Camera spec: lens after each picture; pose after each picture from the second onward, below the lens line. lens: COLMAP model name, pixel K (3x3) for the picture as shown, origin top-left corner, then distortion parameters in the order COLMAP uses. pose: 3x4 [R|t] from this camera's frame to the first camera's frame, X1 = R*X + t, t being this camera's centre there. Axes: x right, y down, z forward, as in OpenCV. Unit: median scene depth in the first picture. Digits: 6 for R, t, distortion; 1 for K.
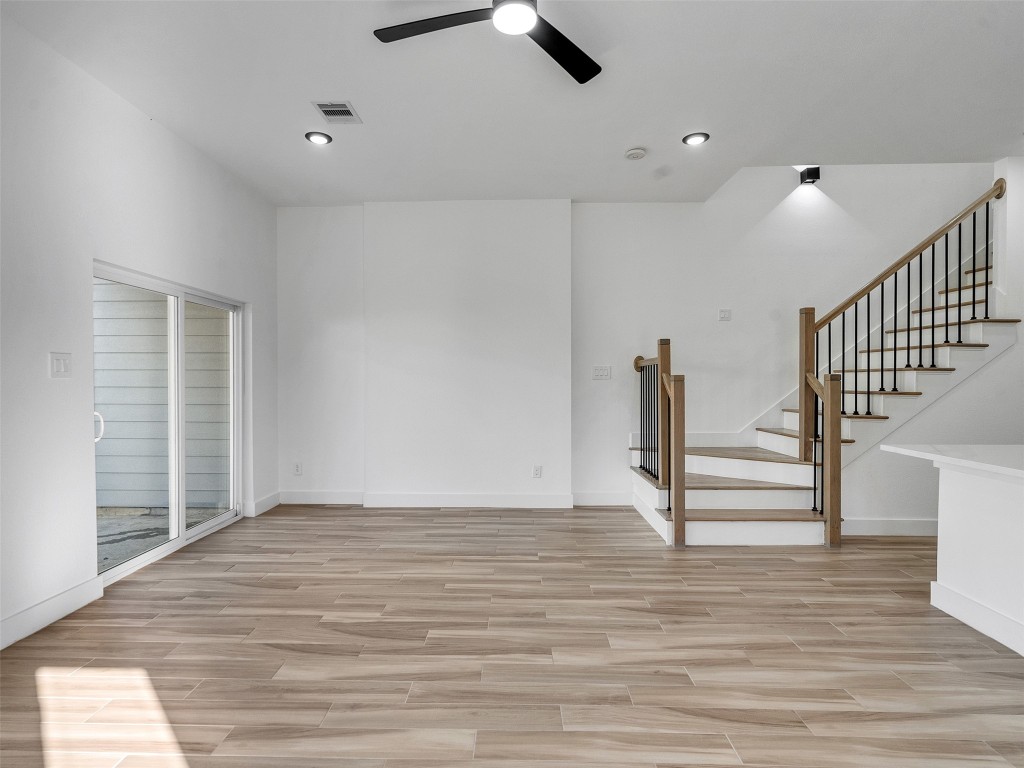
lens RADIAL K [[524.8, 0, 499.6], [0, 524.8, 380.5], [0, 0, 1]] dist [-0.003382, 0.001540]
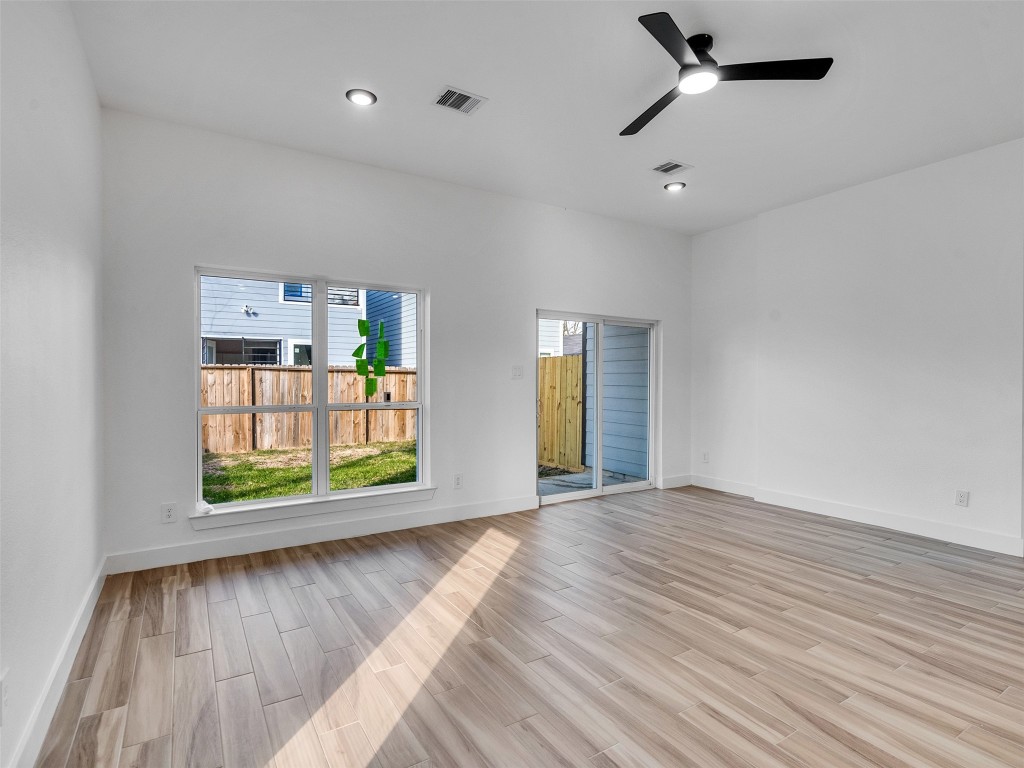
lens RADIAL K [[524.8, 0, 499.6], [0, 524.8, 380.5], [0, 0, 1]] dist [-0.003382, 0.001540]
pose [[0.541092, 0.003612, -0.840955, 0.530474], [-0.005654, 0.999984, 0.000657, -0.001102], [0.840944, 0.004400, 0.541104, -0.022412]]
